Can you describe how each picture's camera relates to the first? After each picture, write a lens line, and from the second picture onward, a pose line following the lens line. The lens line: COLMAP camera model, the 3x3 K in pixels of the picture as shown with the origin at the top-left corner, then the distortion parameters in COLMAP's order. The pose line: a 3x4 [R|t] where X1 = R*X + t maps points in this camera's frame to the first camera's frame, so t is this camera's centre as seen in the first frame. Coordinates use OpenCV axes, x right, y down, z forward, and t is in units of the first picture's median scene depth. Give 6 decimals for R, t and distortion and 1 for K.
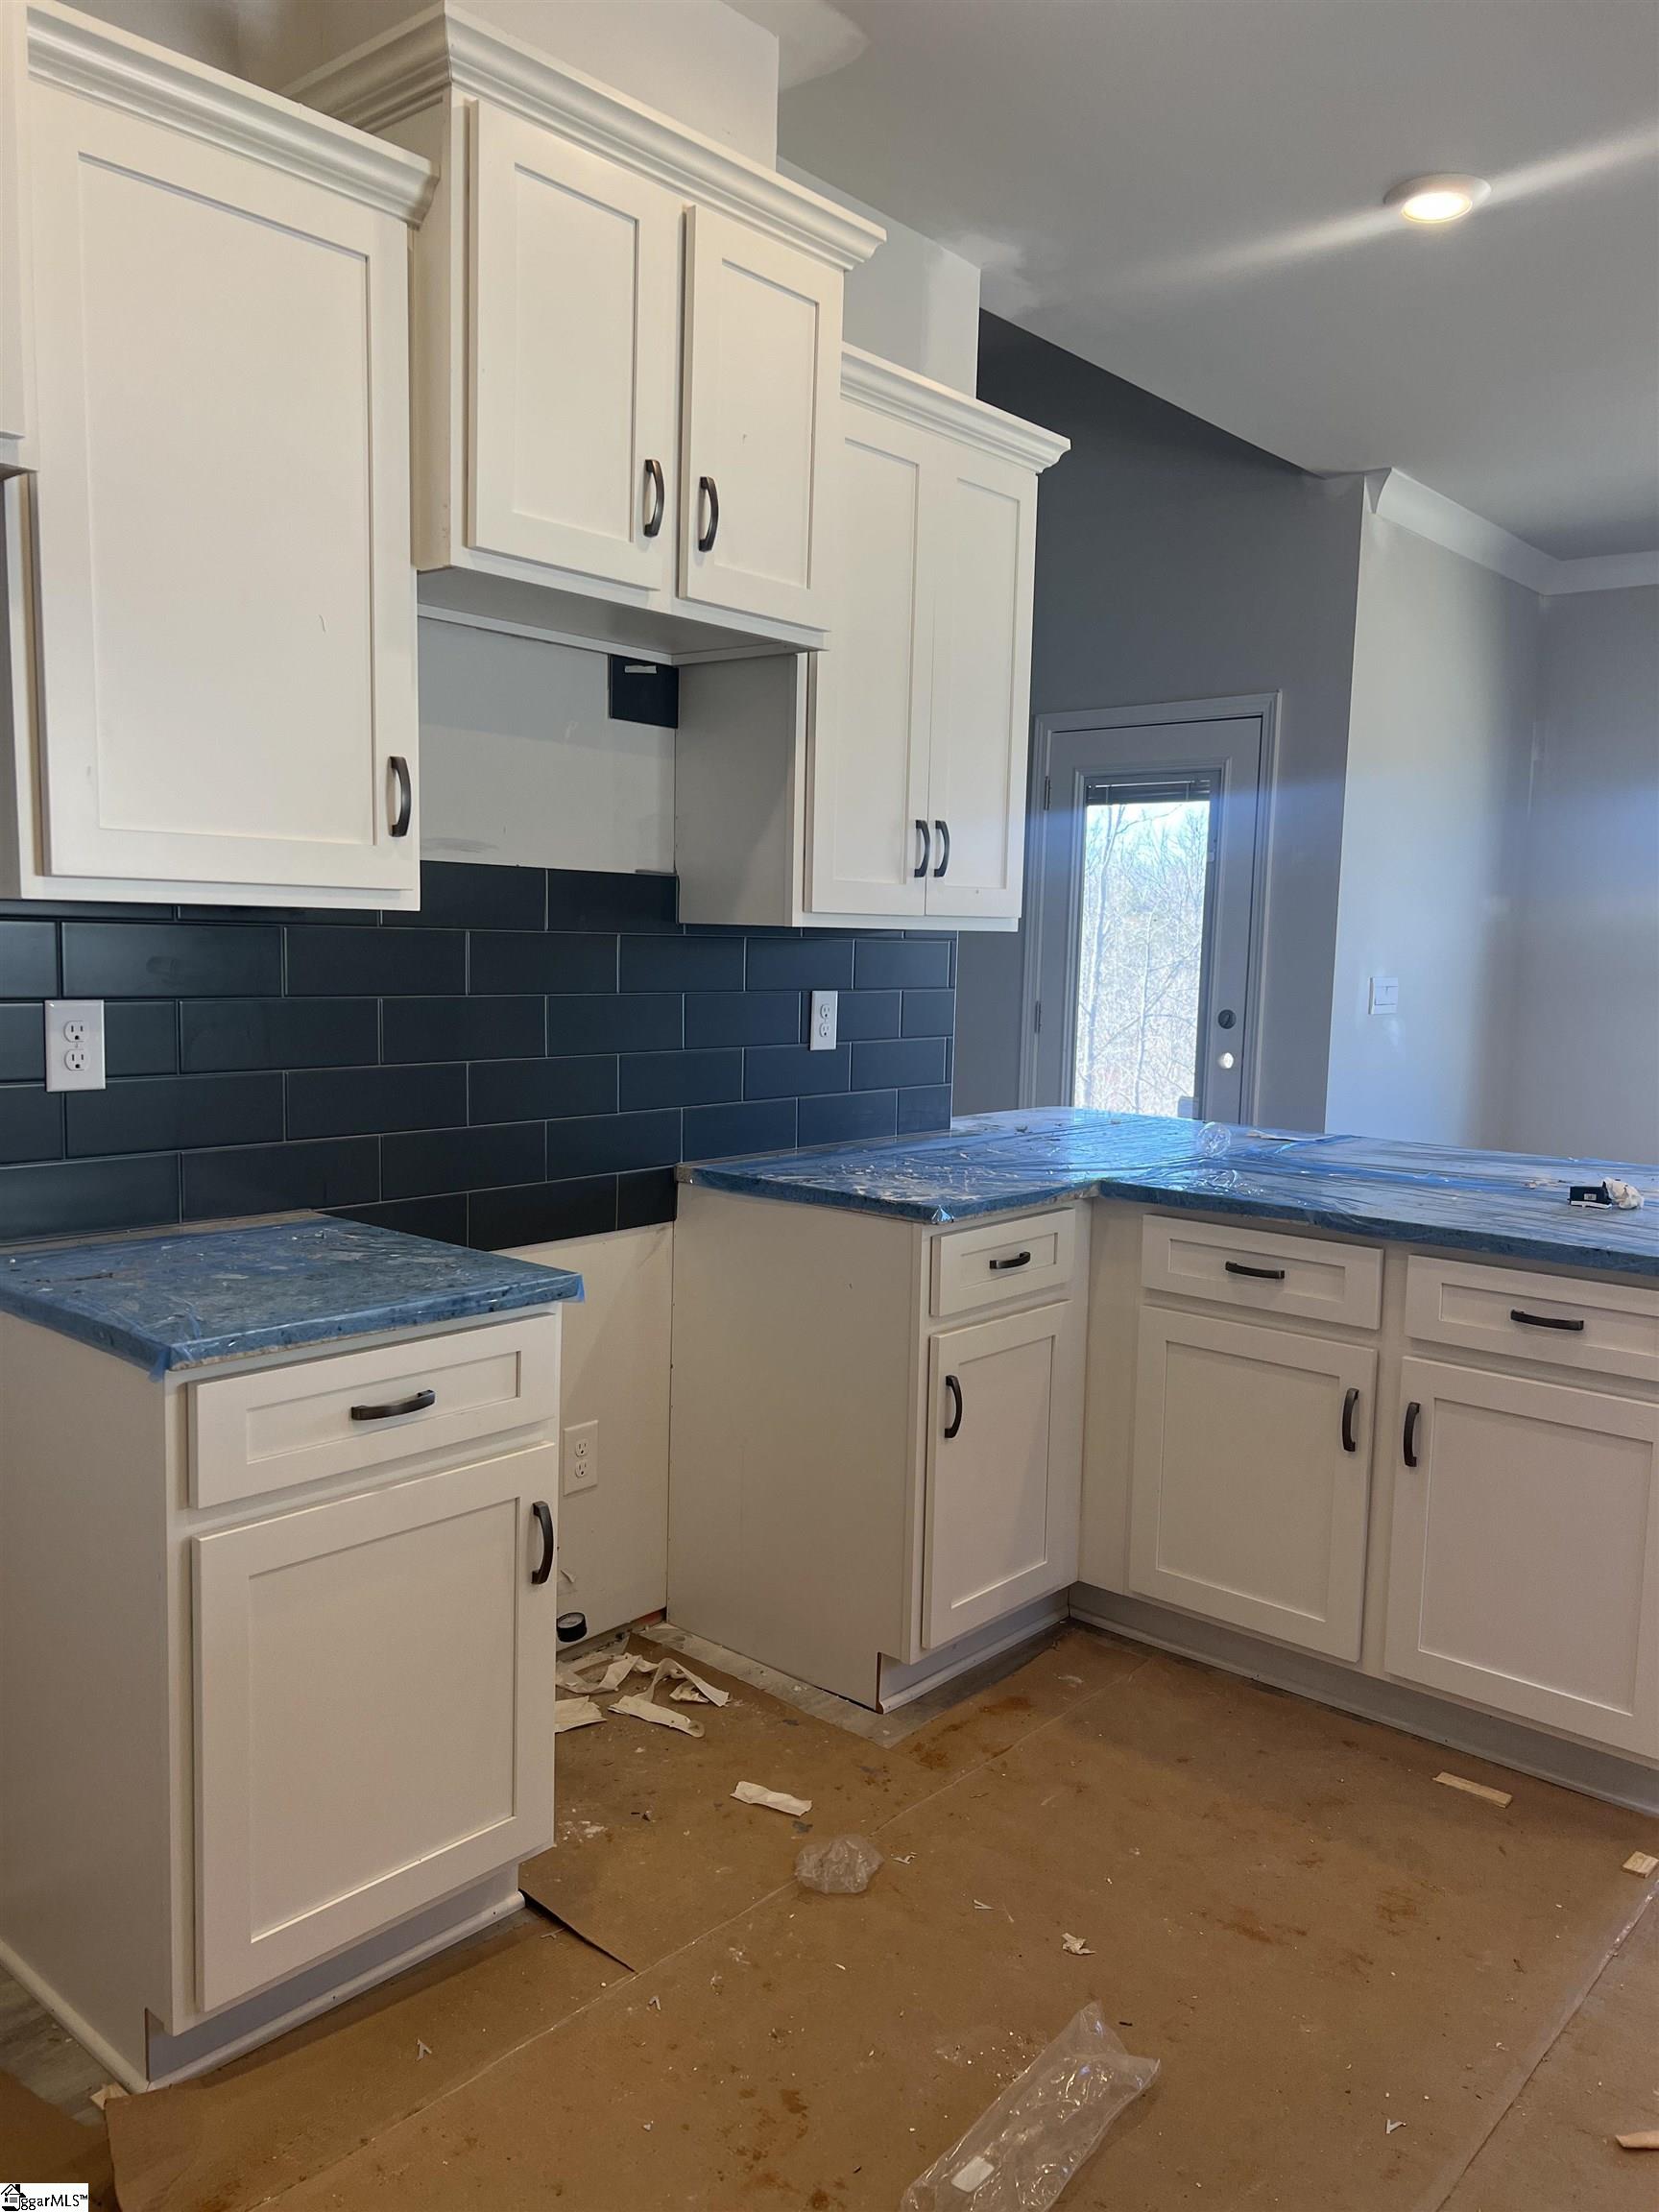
lens RADIAL K [[1657.6, 0, 842.7], [0, 1657.6, 1113.8], [0, 0, 1]] dist [0.062165, -0.070481]
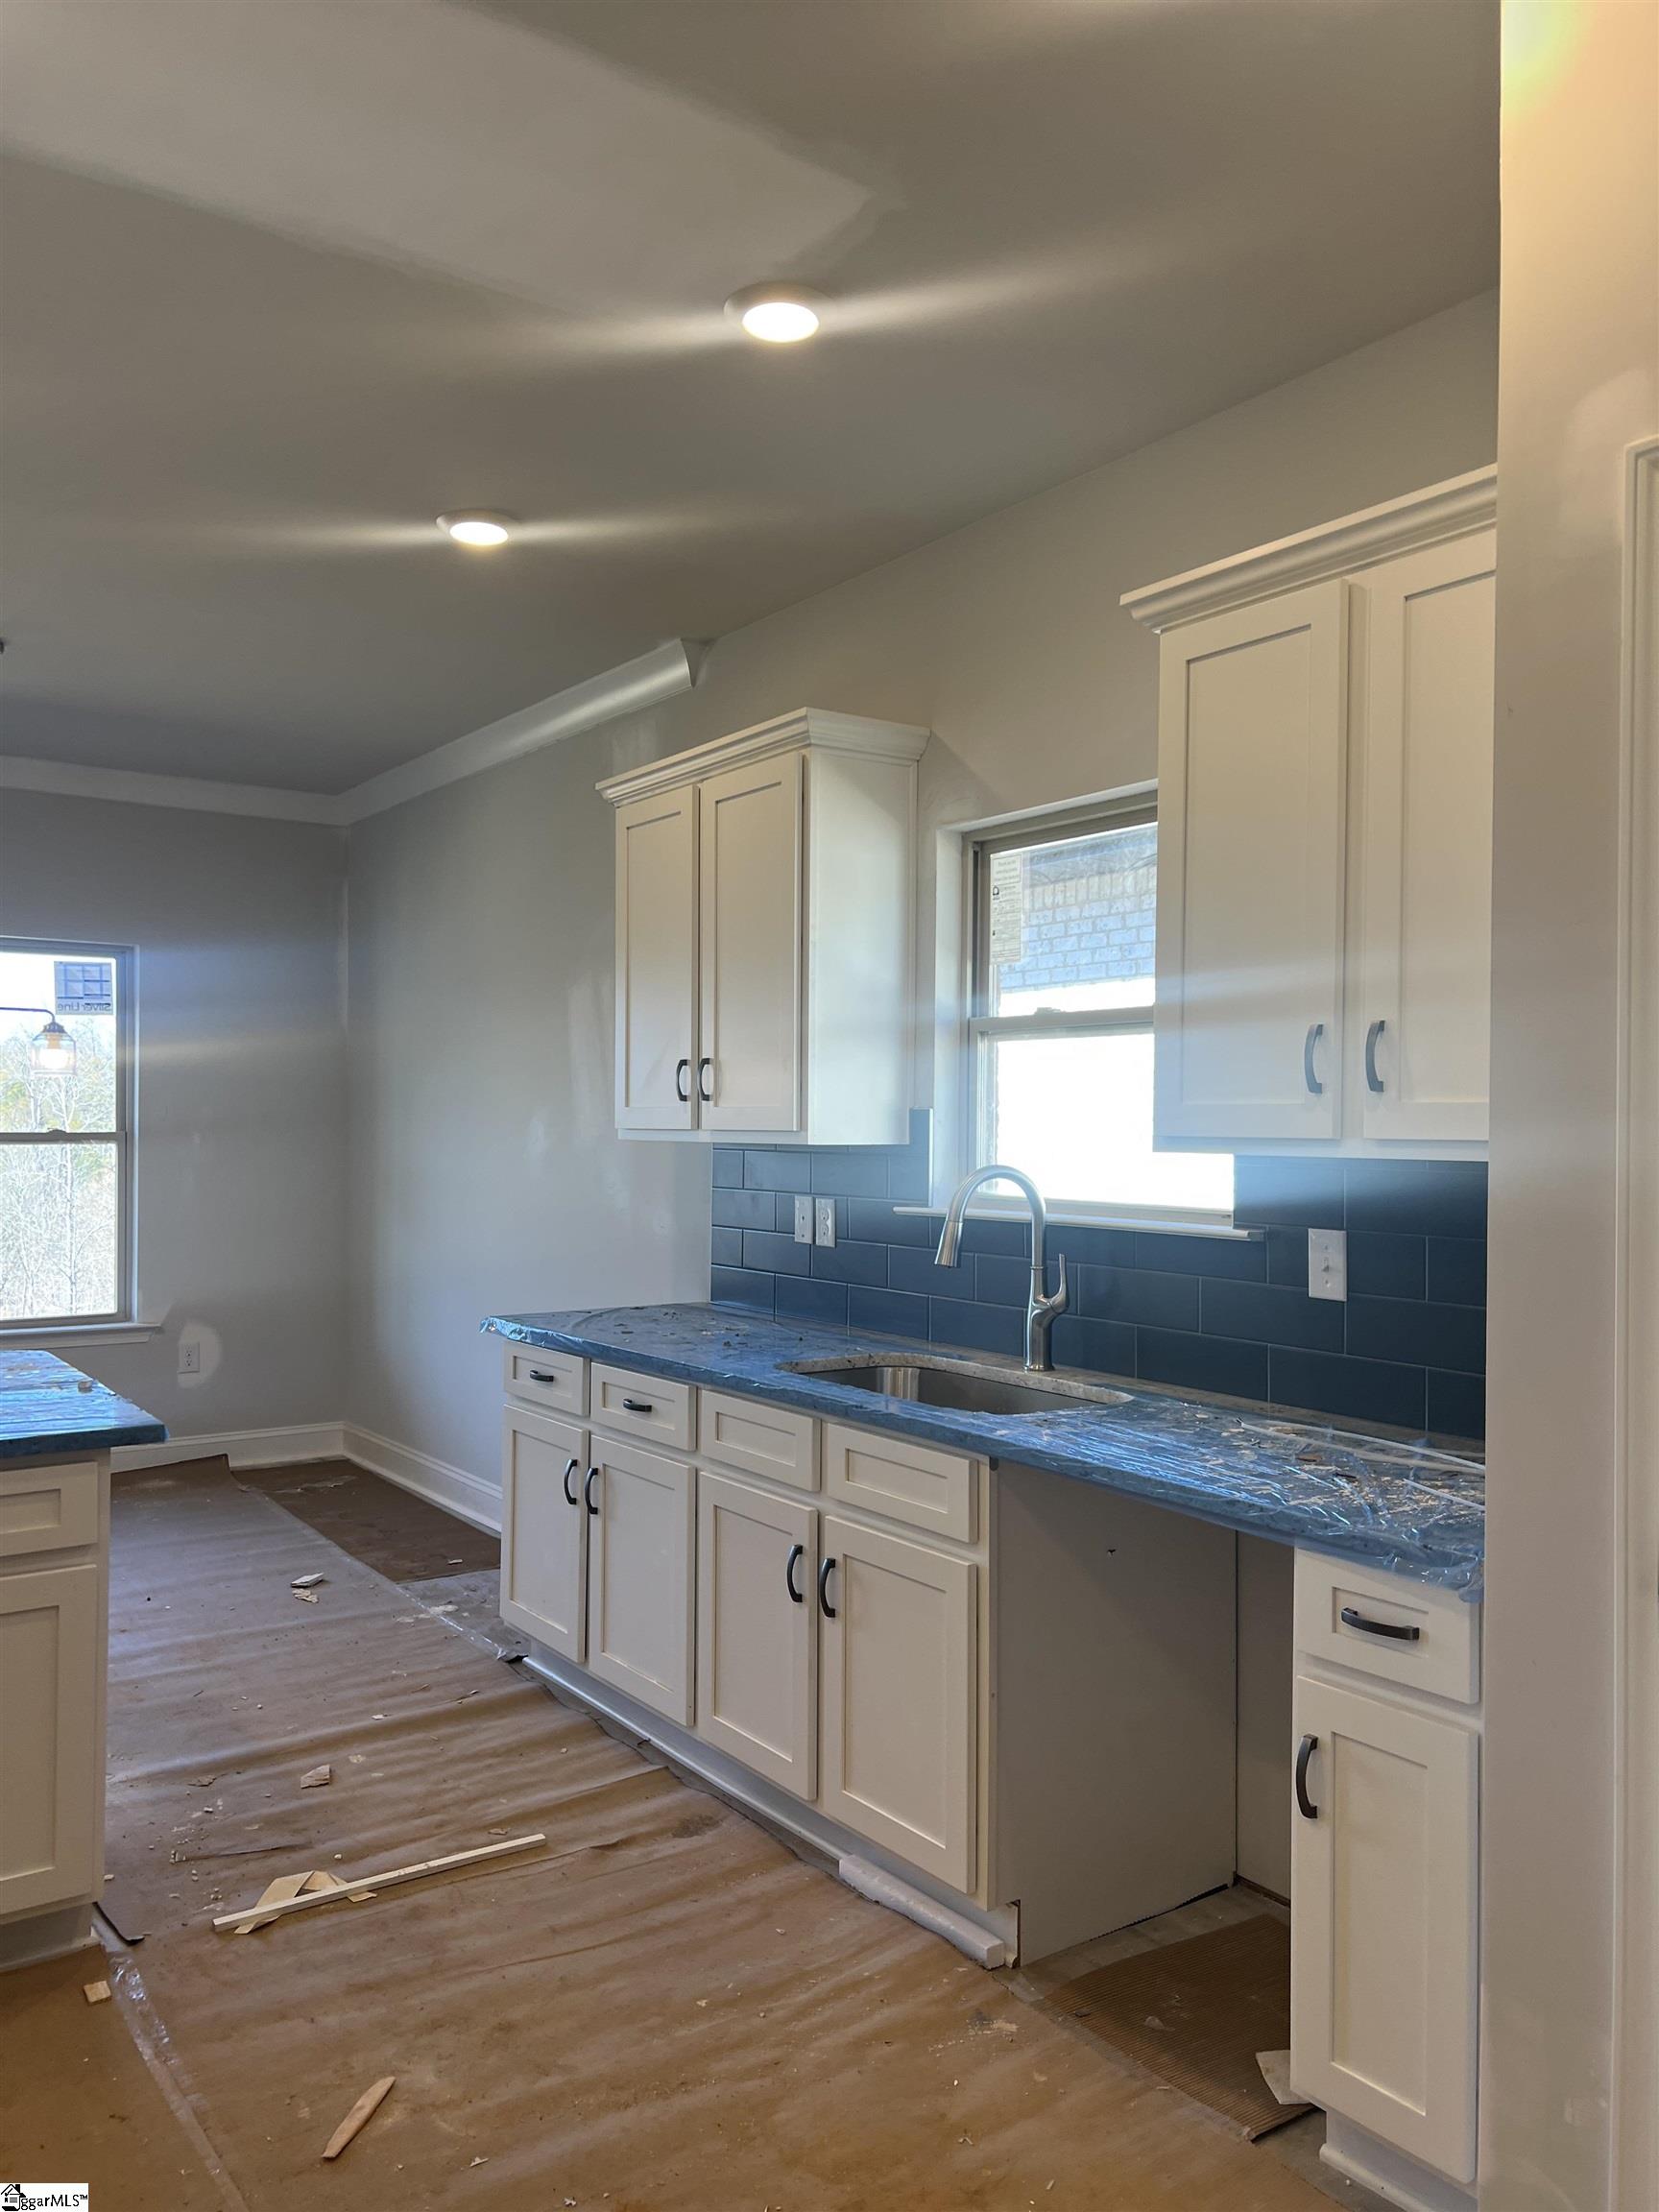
lens RADIAL K [[1657.6, 0, 820.8], [0, 1657.6, 1124.1], [0, 0, 1]] dist [0.062165, -0.070481]
pose [[0.241716, -0.026220, 0.969993, -0.399572], [0.105029, 0.994469, 0.000709, -0.057591], [-0.964646, 0.101706, 0.243133, 0.195723]]
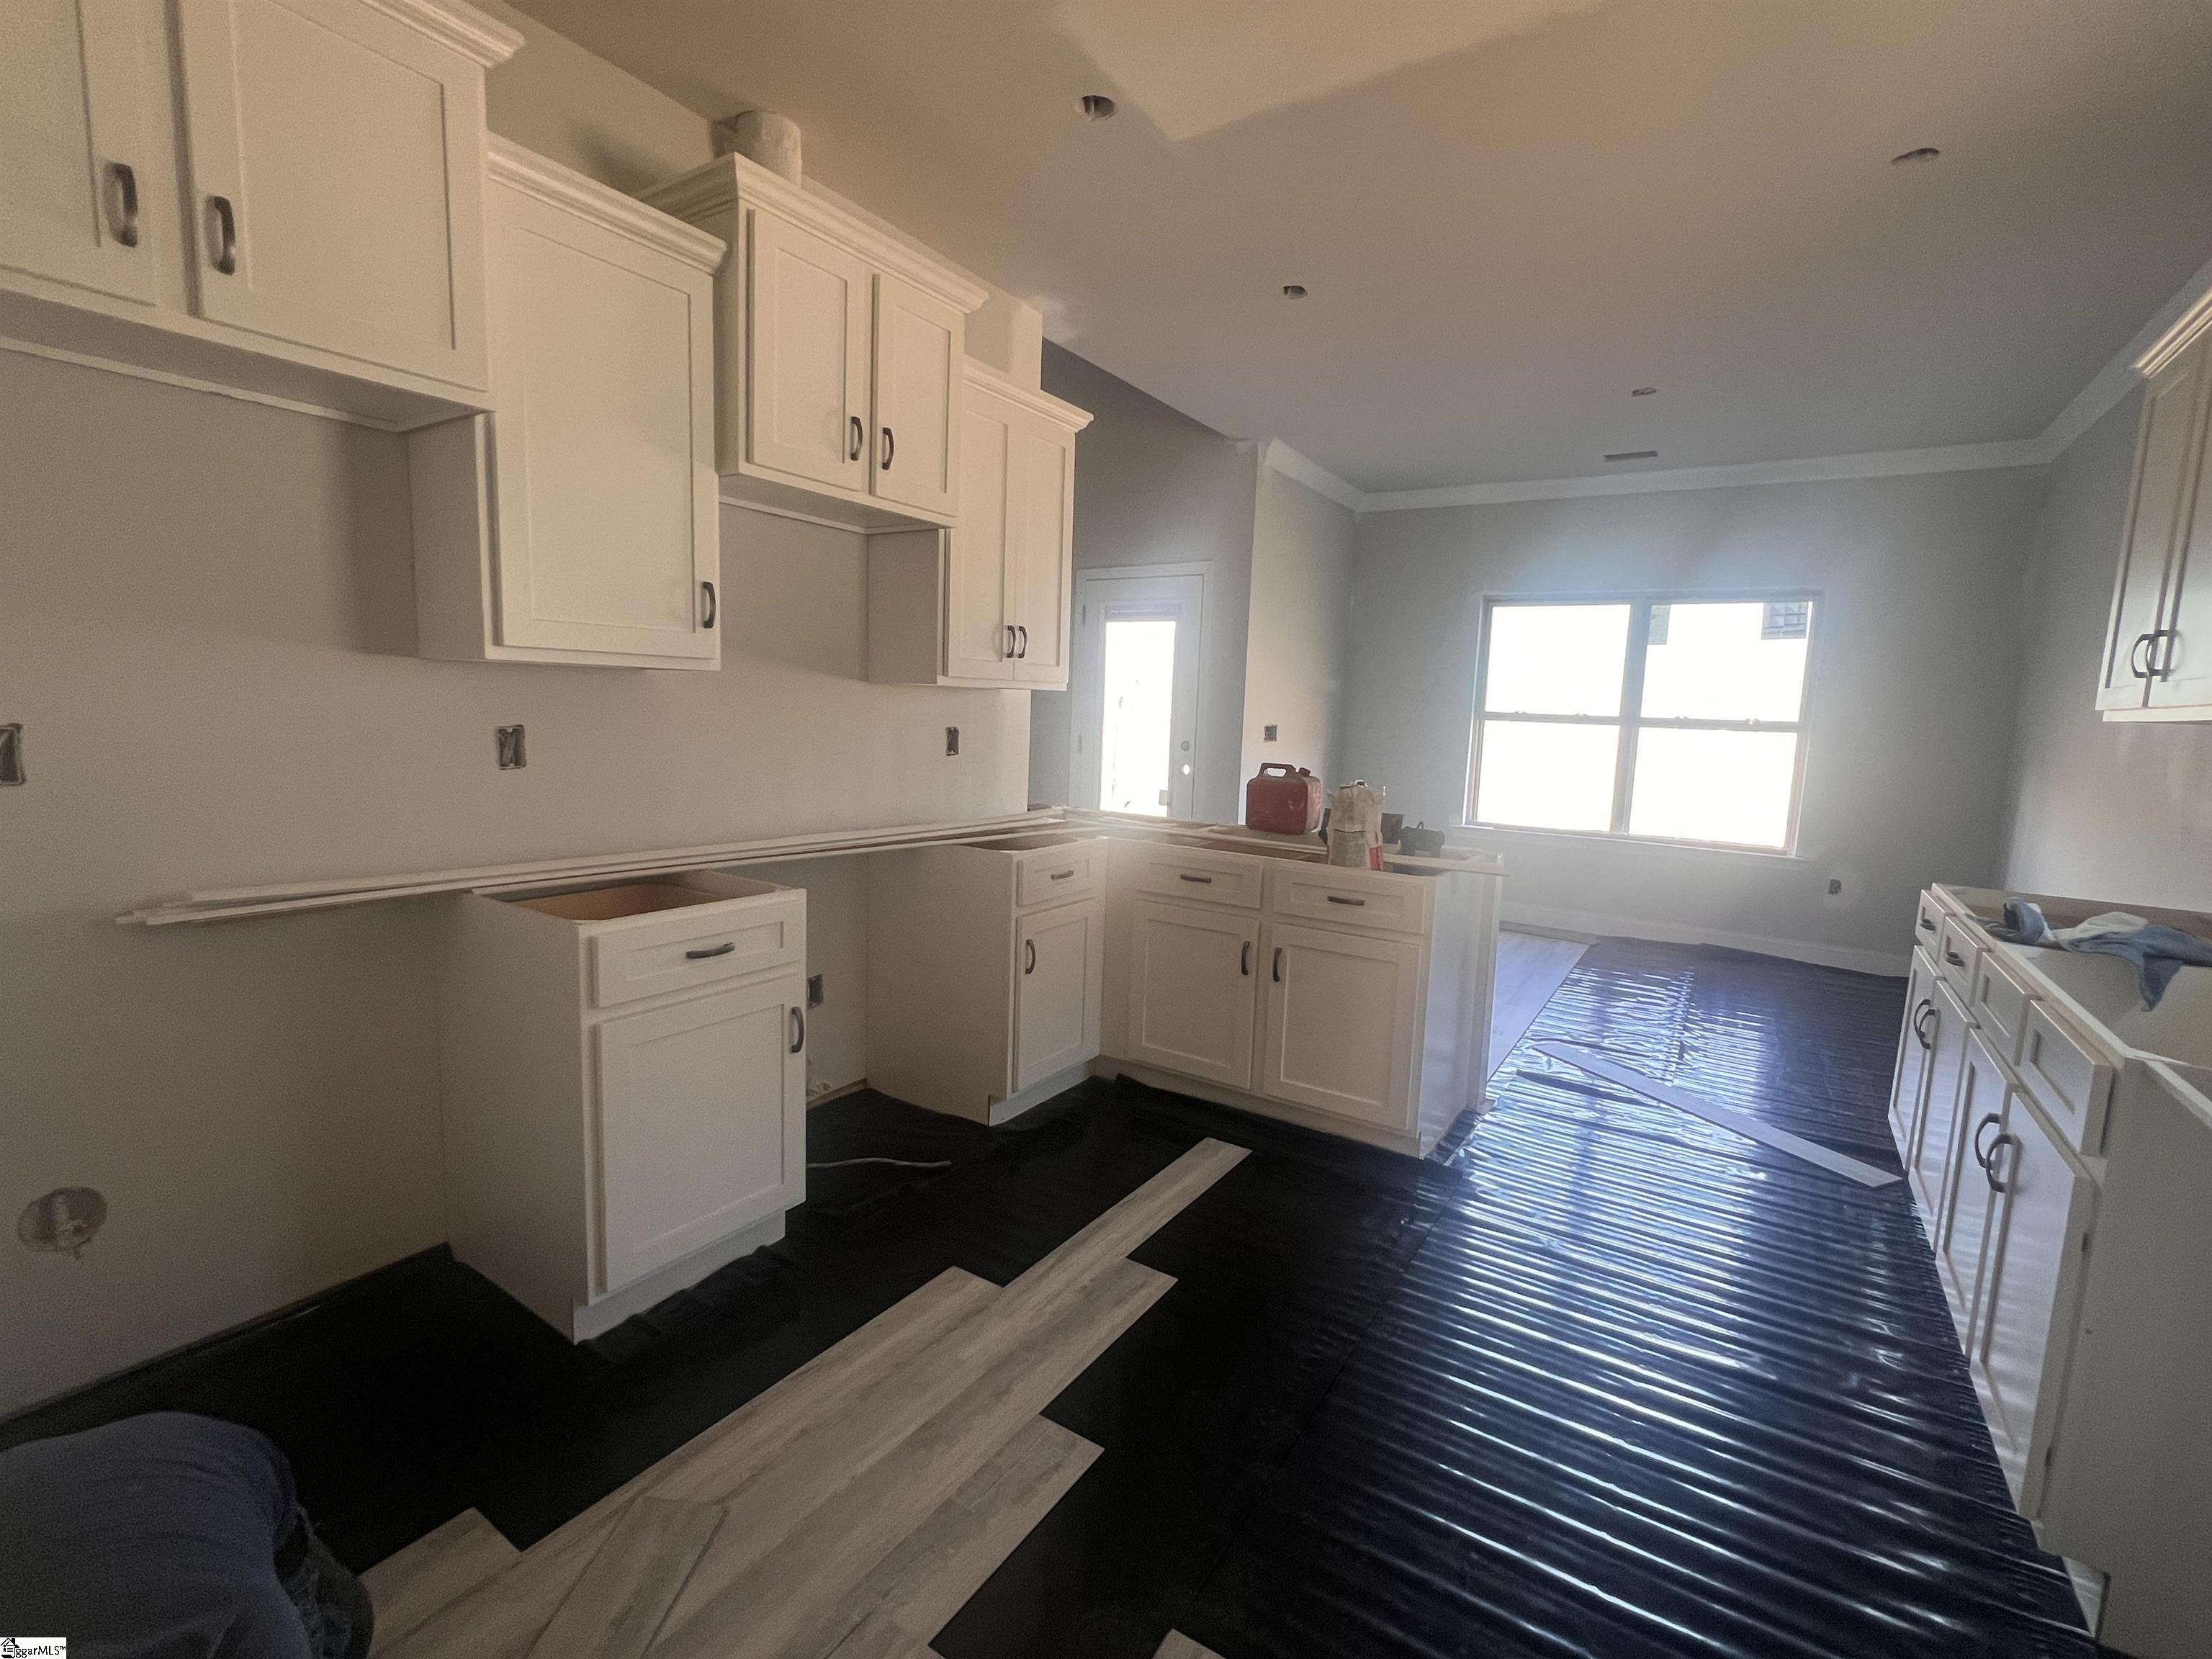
lens RADIAL K [[991.5, 0, 1090.5], [0, 991.5, 827.7], [0, 0, 1]] dist [0.000049, -0.001587]
pose [[0.992297, -0.006065, 0.123735, -0.000161], [0.003711, 0.999808, 0.019248, 0.017897], [-0.123828, -0.018641, 0.992129, -0.060424]]
